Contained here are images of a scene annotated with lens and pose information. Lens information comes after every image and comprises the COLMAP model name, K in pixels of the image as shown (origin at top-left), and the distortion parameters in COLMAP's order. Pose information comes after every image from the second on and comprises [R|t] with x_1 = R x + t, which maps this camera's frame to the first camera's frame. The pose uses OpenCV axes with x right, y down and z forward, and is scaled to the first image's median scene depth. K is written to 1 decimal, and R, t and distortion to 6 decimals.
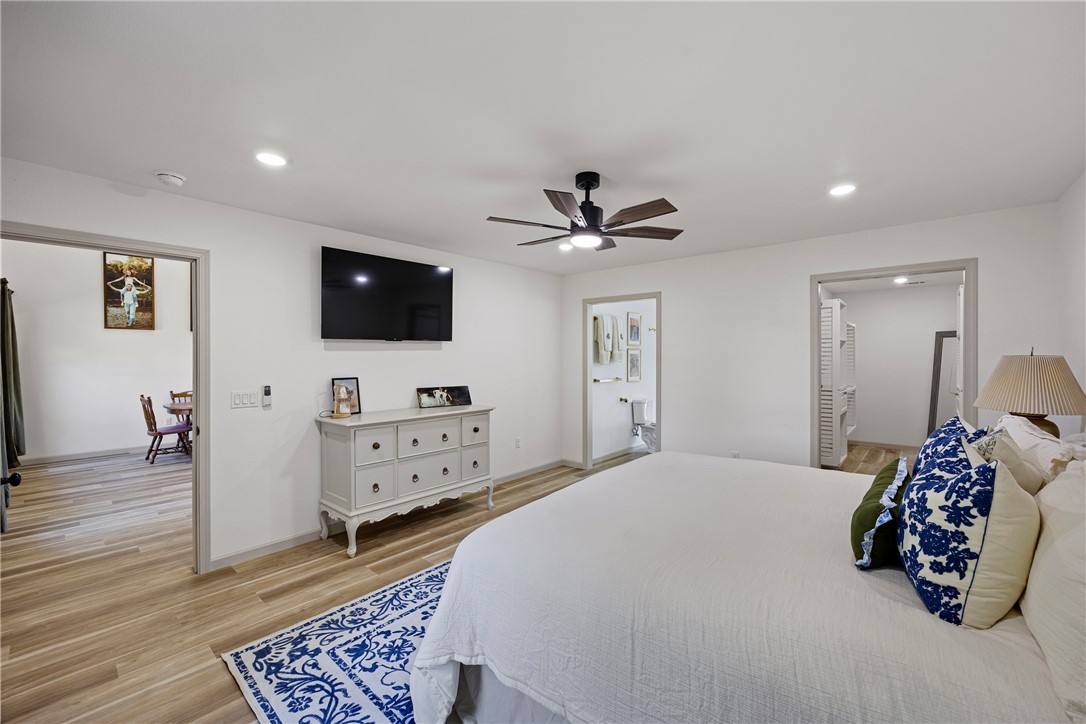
lens RADIAL K [[438.2, 0, 543.0], [0, 438.2, 362.0], [0, 0, 1]] dist [-0.000733, -0.000149]
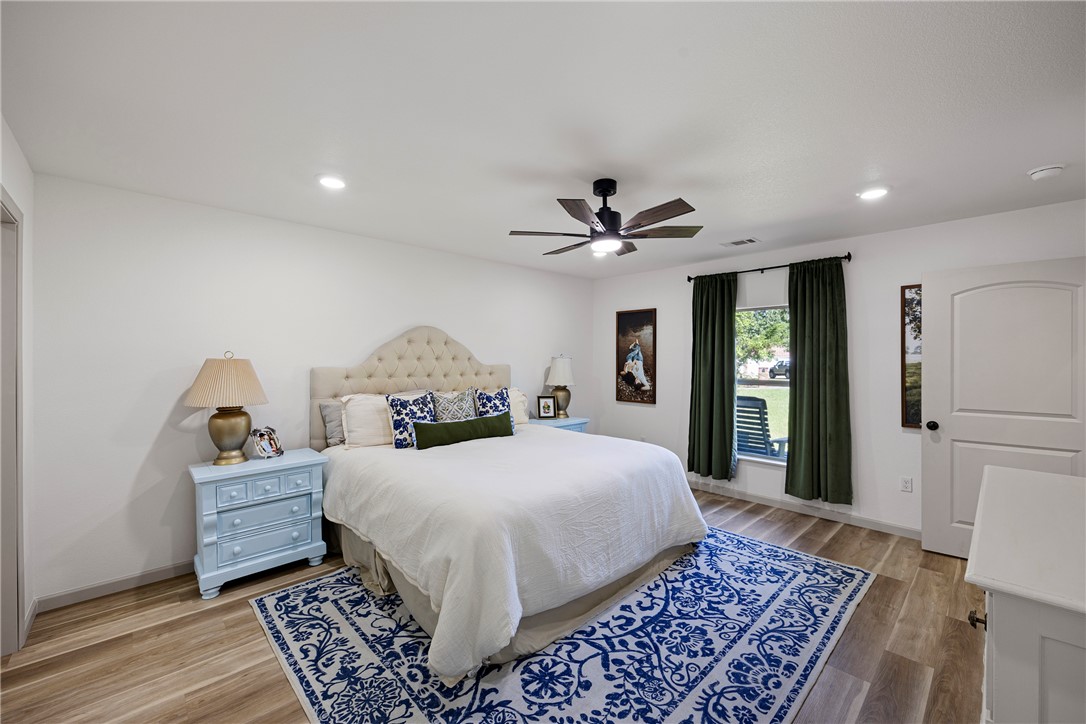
lens RADIAL K [[438.2, 0, 543.0], [0, 438.2, 362.0], [0, 0, 1]] dist [-0.000733, -0.000149]
pose [[-0.995441, 0.000621, 0.095381, 0.162994], [0.001935, 0.999905, 0.013682, -0.017207], [-0.095363, 0.013804, -0.995347, 2.236139]]
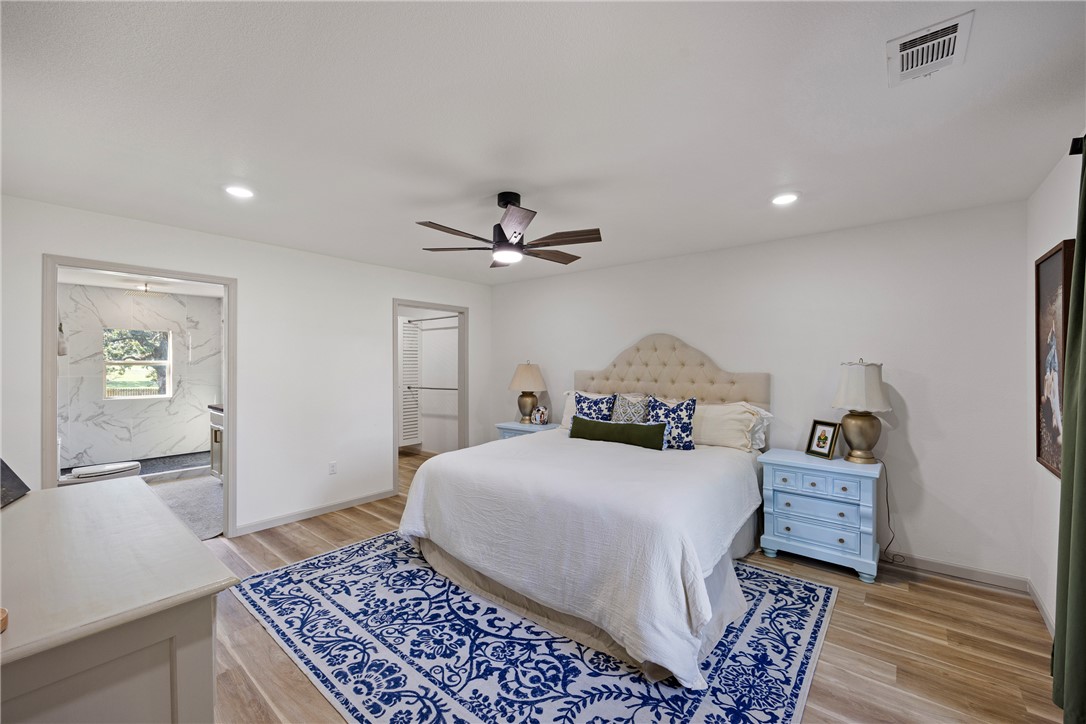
lens RADIAL K [[431.5, 0, 543.0], [0, 431.5, 362.0], [0, 0, 1]] dist [-0.001098, -0.000133]
pose [[-0.016770, 0.000329, 0.999859, -1.035965], [0.009730, 0.999953, -0.000166, -0.024576], [-0.999812, 0.009725, -0.016772, 1.028592]]
